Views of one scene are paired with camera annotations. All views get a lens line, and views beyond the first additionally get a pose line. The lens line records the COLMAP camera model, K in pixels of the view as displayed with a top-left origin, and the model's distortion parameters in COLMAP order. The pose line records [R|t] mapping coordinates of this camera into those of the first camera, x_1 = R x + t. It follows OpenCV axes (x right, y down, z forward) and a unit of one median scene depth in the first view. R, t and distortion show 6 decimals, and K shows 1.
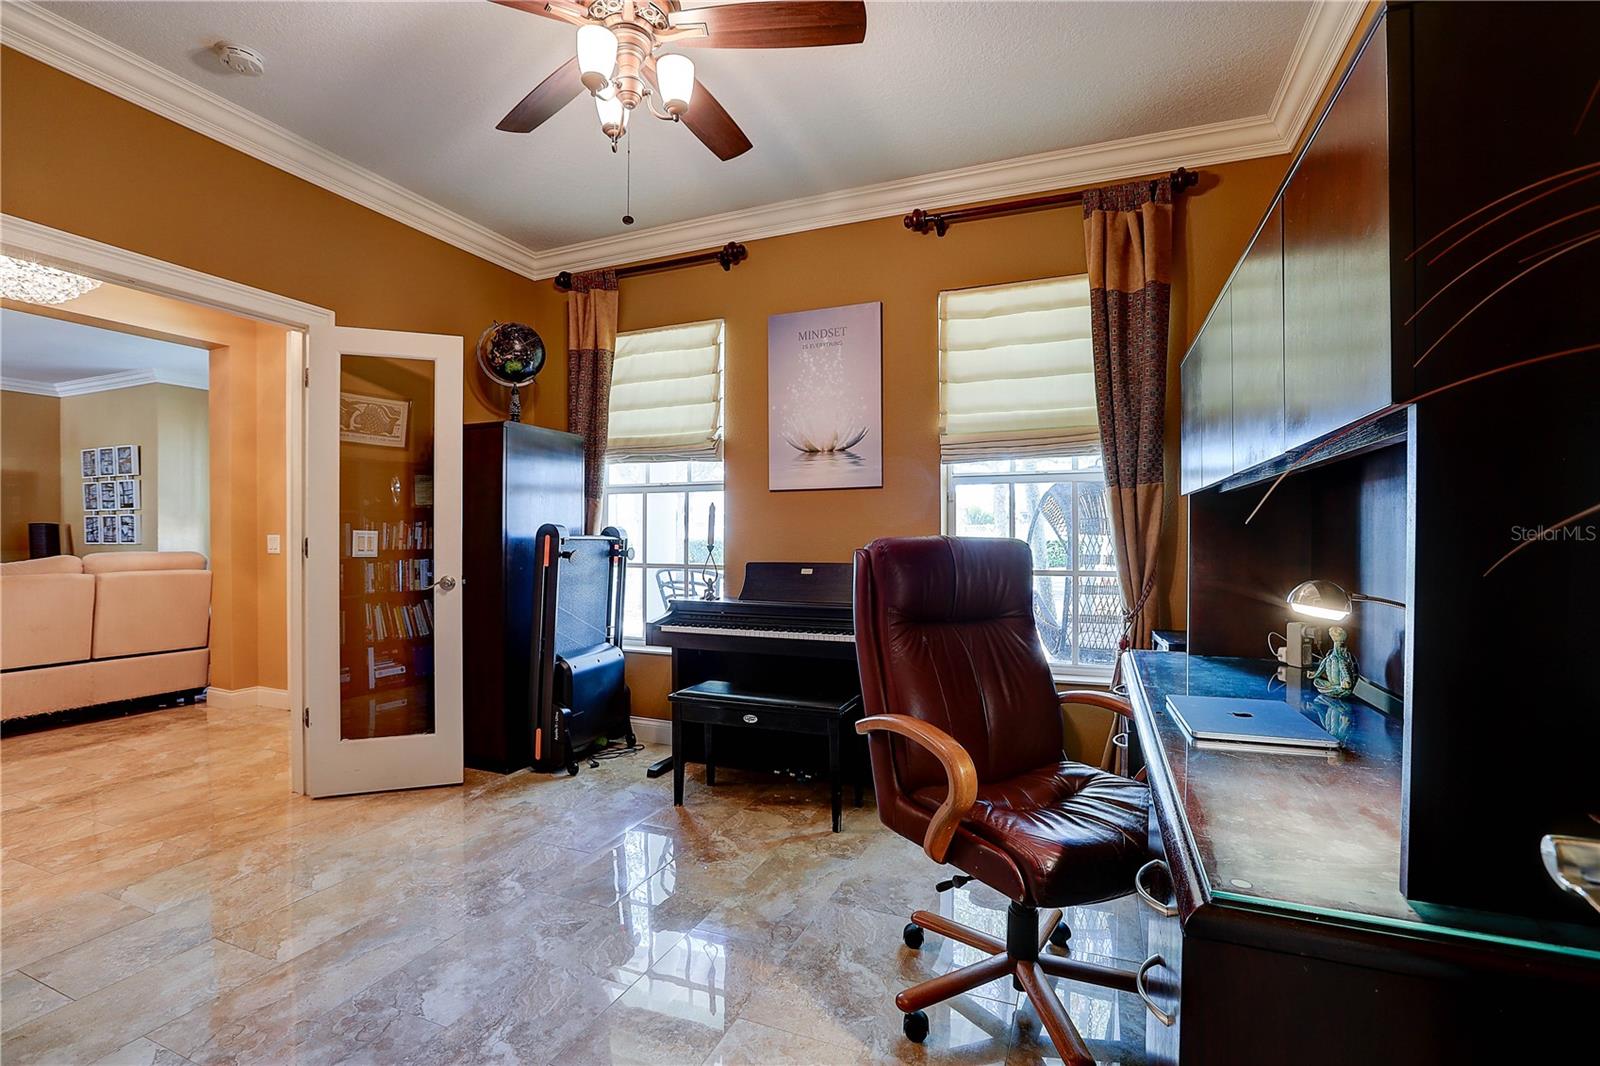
lens RADIAL K [[745.2, 0, 791.3], [0, 745.2, 504.0], [0, 0, 1]] dist [0.000925, 0.000112]
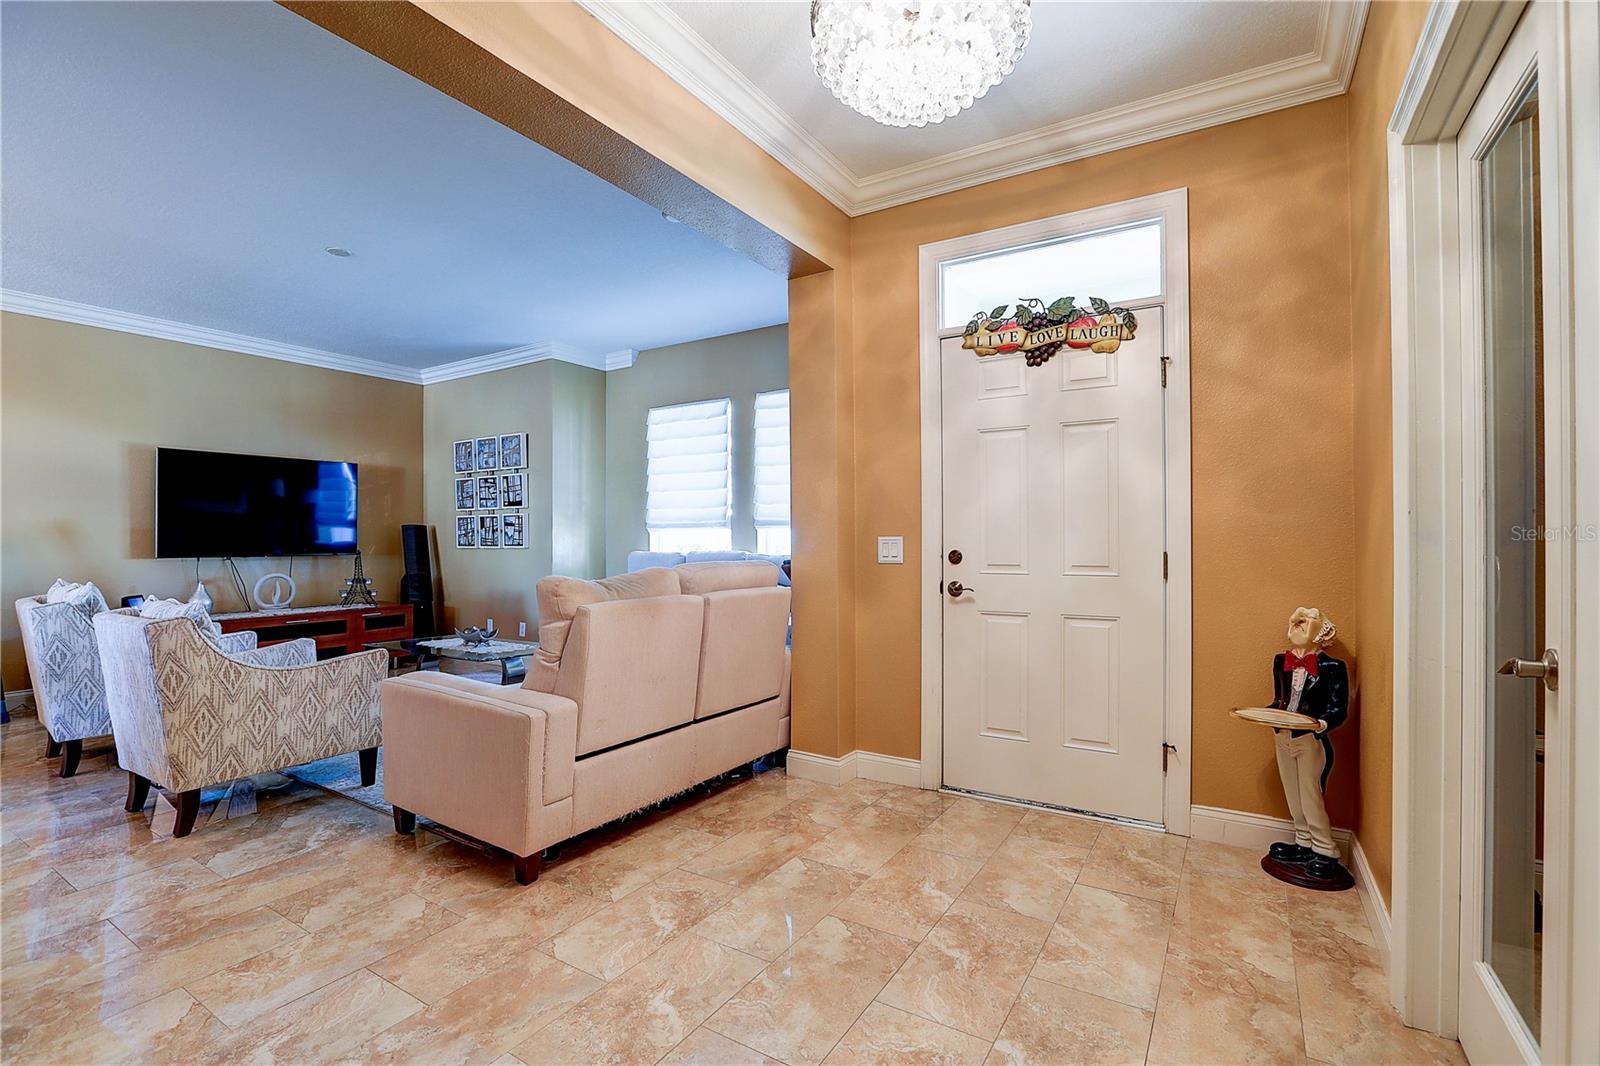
lens RADIAL K [[725.9, 0, 796.9], [0, 725.9, 538.4], [0, 0, 1]] dist [-0.061368, 0.024915]
pose [[0.992141, -0.001933, -0.125109, -0.455651], [0.007501, 0.999001, 0.044051, 0.008090], [0.124899, -0.044643, 0.991165, 0.210875]]
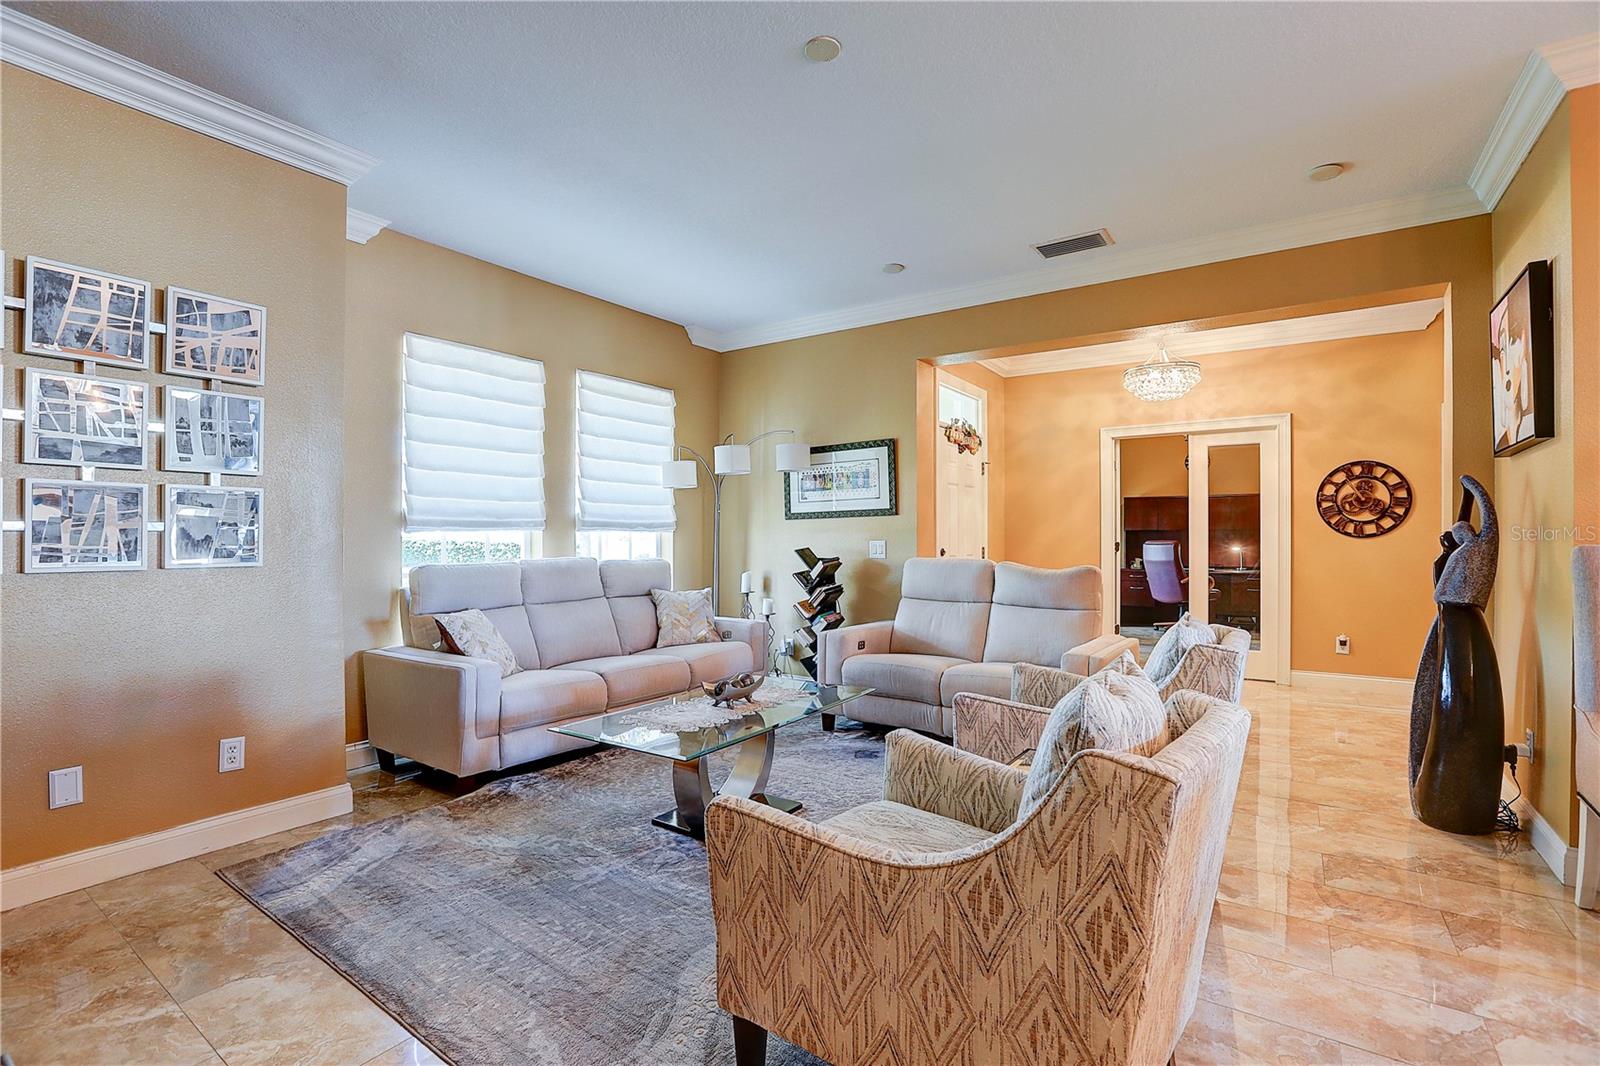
lens RADIAL K [[725.9, 0, 796.9], [0, 725.9, 538.4], [0, 0, 1]] dist [-0.061368, 0.024915]
pose [[0.176910, -0.001307, 0.984226, -1.176059], [-0.043359, 0.999018, 0.009120, 0.023960], [-0.983271, -0.044289, 0.176680, 0.655664]]
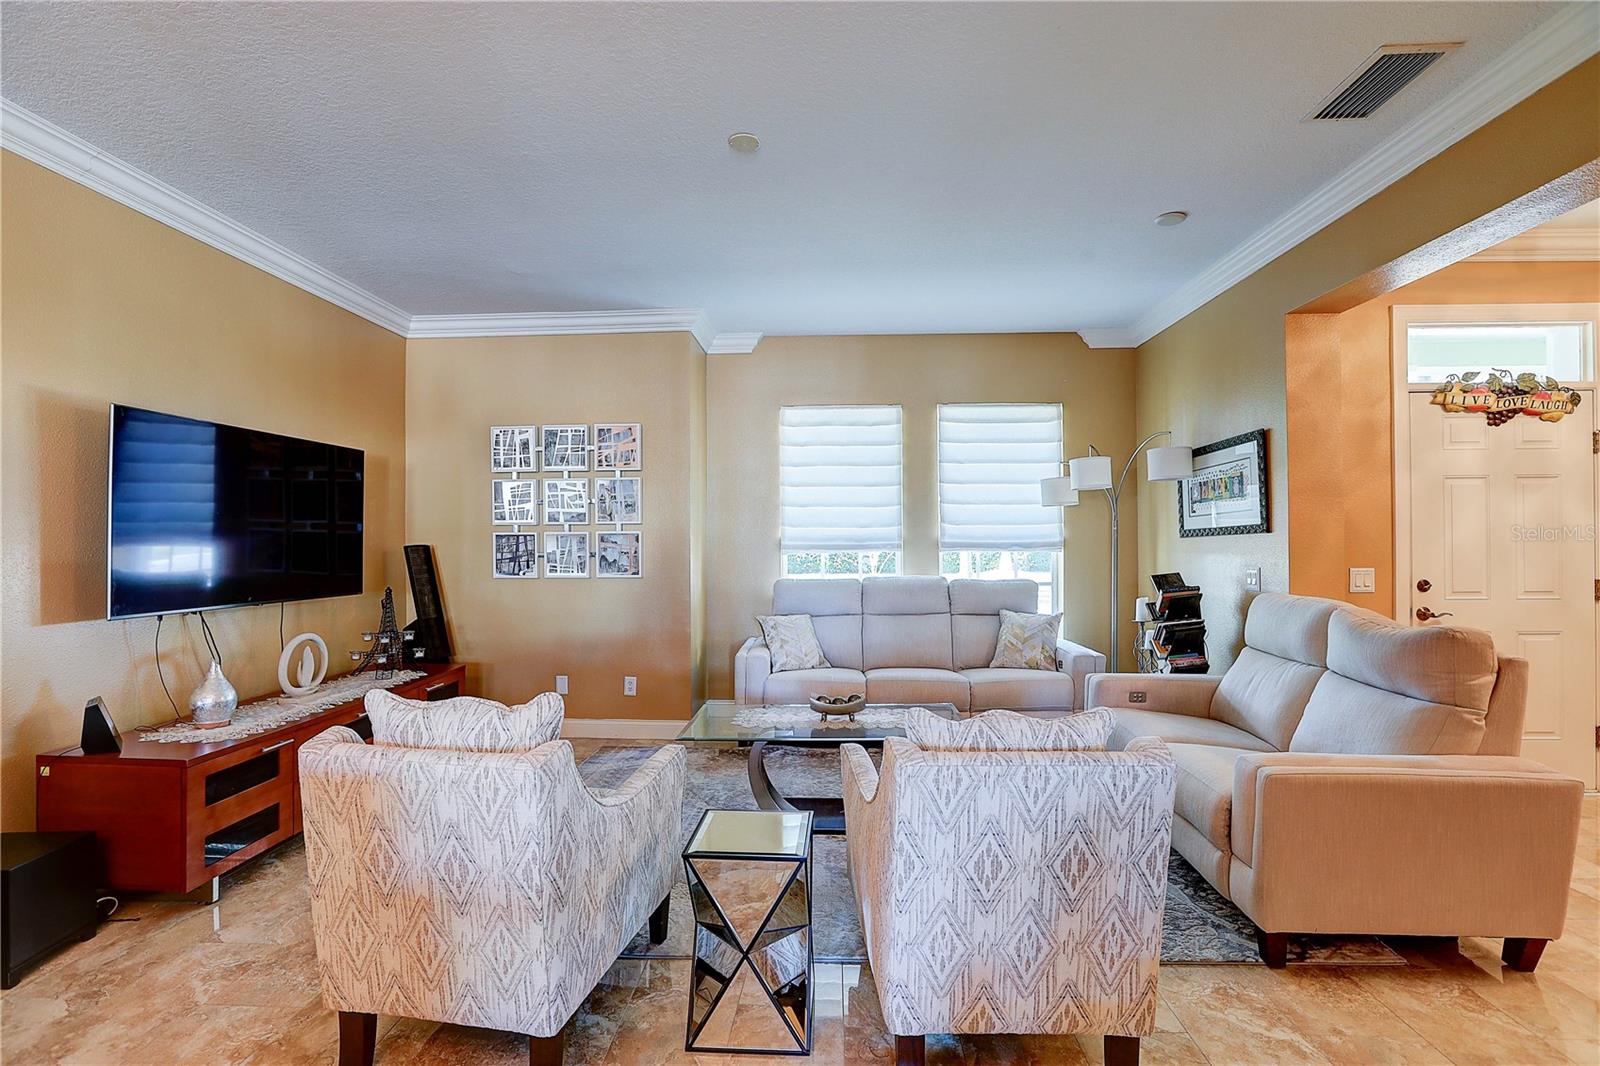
lens RADIAL K [[725.9, 0, 796.9], [0, 725.9, 538.4], [0, 0, 1]] dist [-0.061368, 0.024915]
pose [[0.928018, -0.002398, 0.372528, -0.976164], [-0.012809, 0.999183, 0.038341, -0.005781], [-0.372315, -0.040353, 0.927229, 0.363535]]
